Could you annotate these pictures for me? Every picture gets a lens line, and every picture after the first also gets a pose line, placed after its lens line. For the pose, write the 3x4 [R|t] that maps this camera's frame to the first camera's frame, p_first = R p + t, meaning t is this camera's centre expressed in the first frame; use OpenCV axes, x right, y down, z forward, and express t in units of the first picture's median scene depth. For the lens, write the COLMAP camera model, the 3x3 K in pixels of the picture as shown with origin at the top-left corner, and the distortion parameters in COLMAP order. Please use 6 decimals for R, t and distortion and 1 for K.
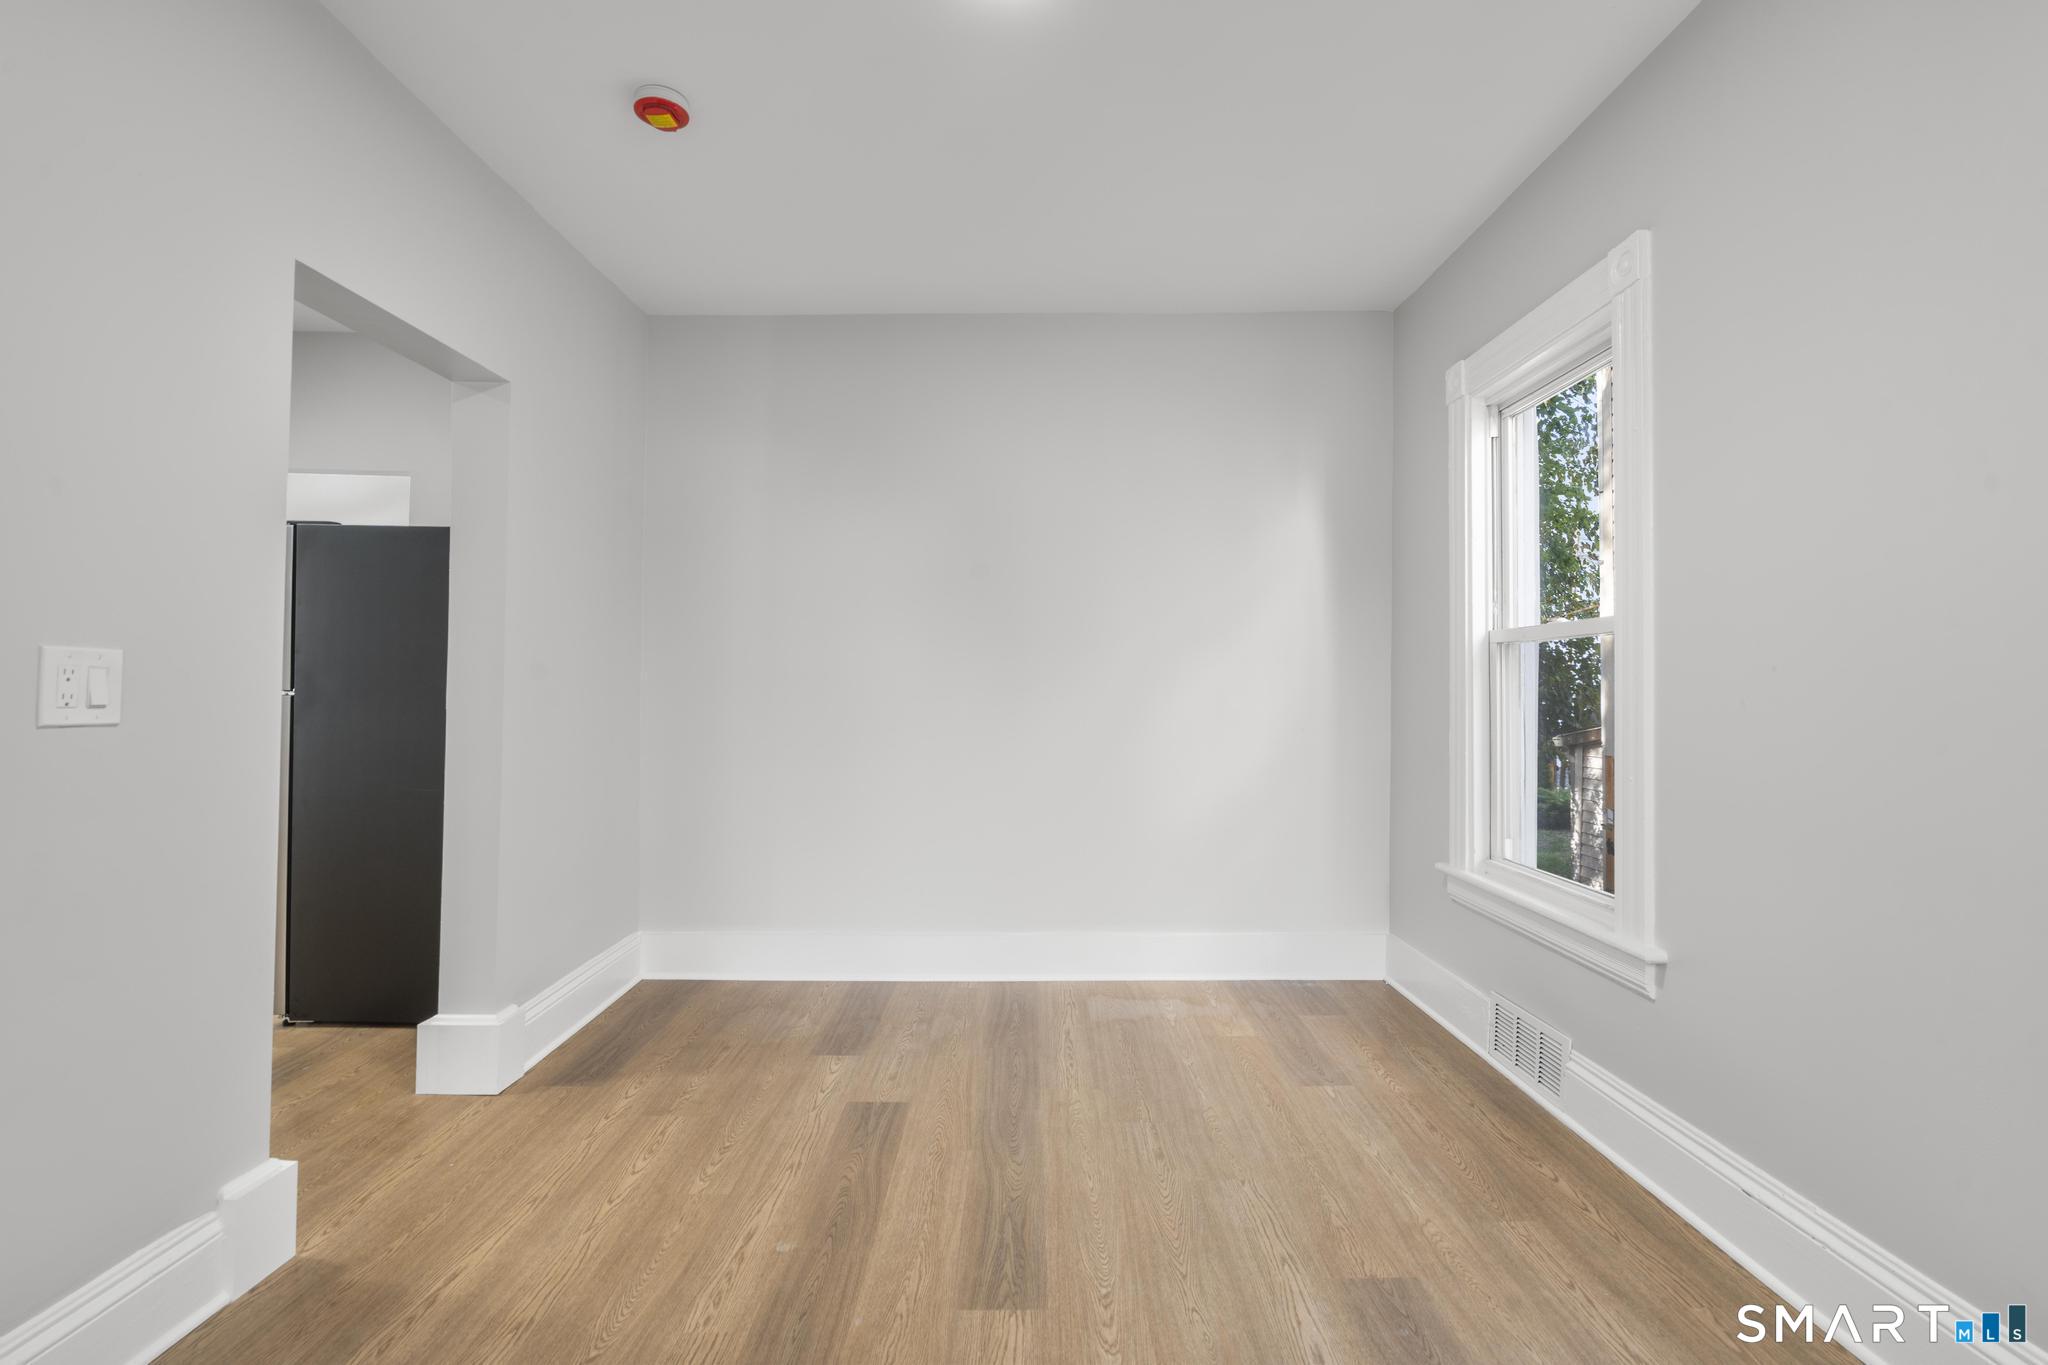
lens RADIAL K [[917.3, 0, 1043.2], [0, 917.3, 682.4], [0, 0, 1]] dist [-0.009258, 0.003538]
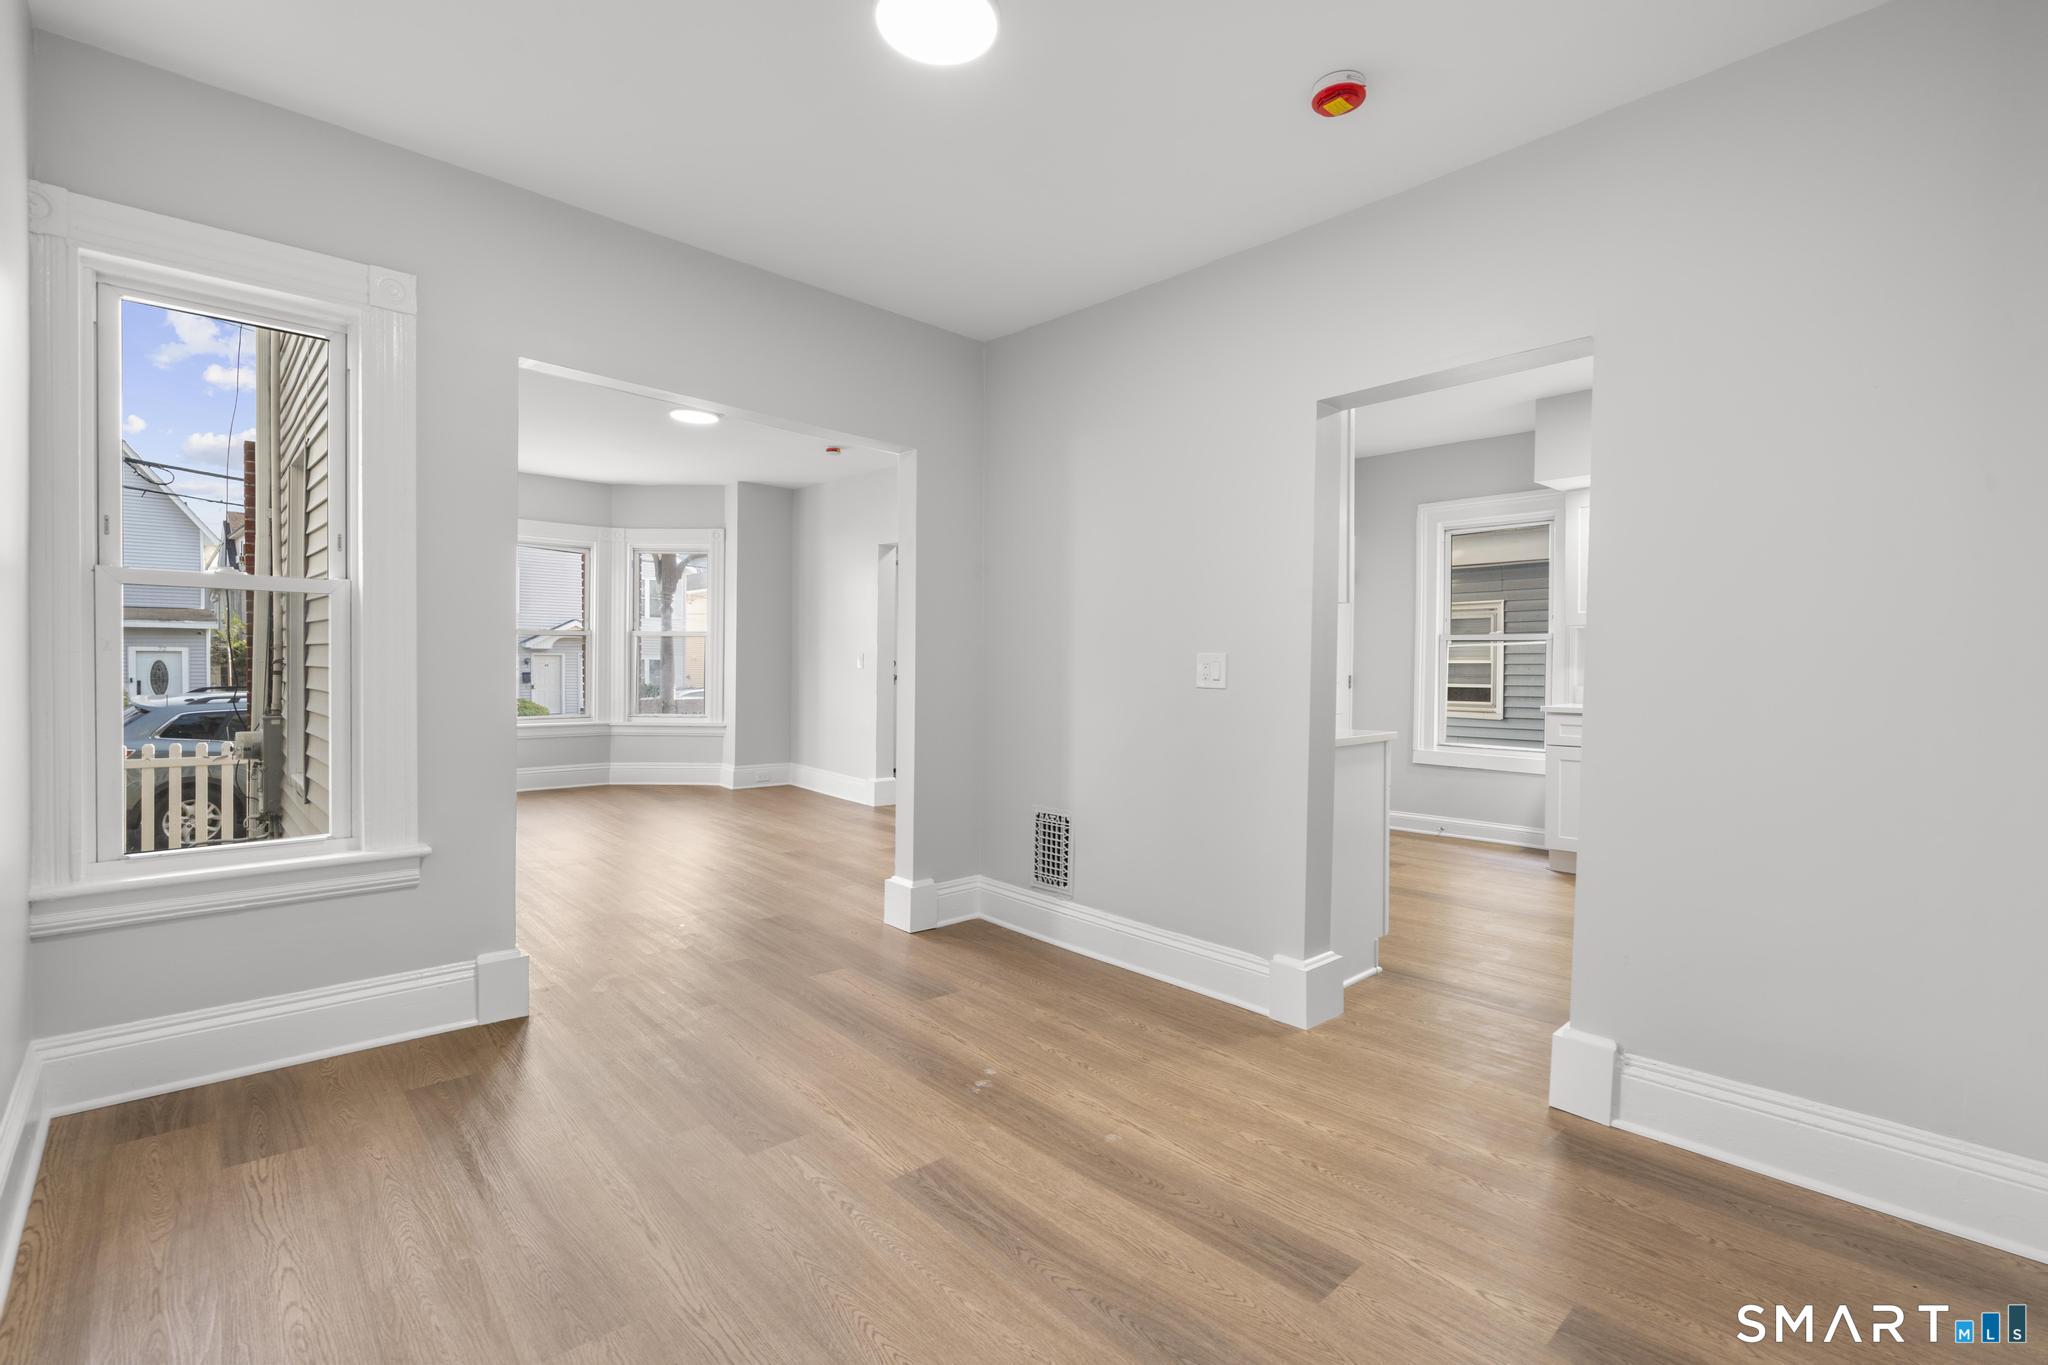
lens RADIAL K [[917.3, 0, 1020.6], [0, 917.3, 683.1], [0, 0, 1]] dist [-0.009258, 0.003538]
pose [[-0.738007, -0.003566, -0.674784, 0.586106], [-0.018359, 0.999722, 0.014795, 0.007948], [0.674543, 0.023307, -0.737867, 1.705535]]
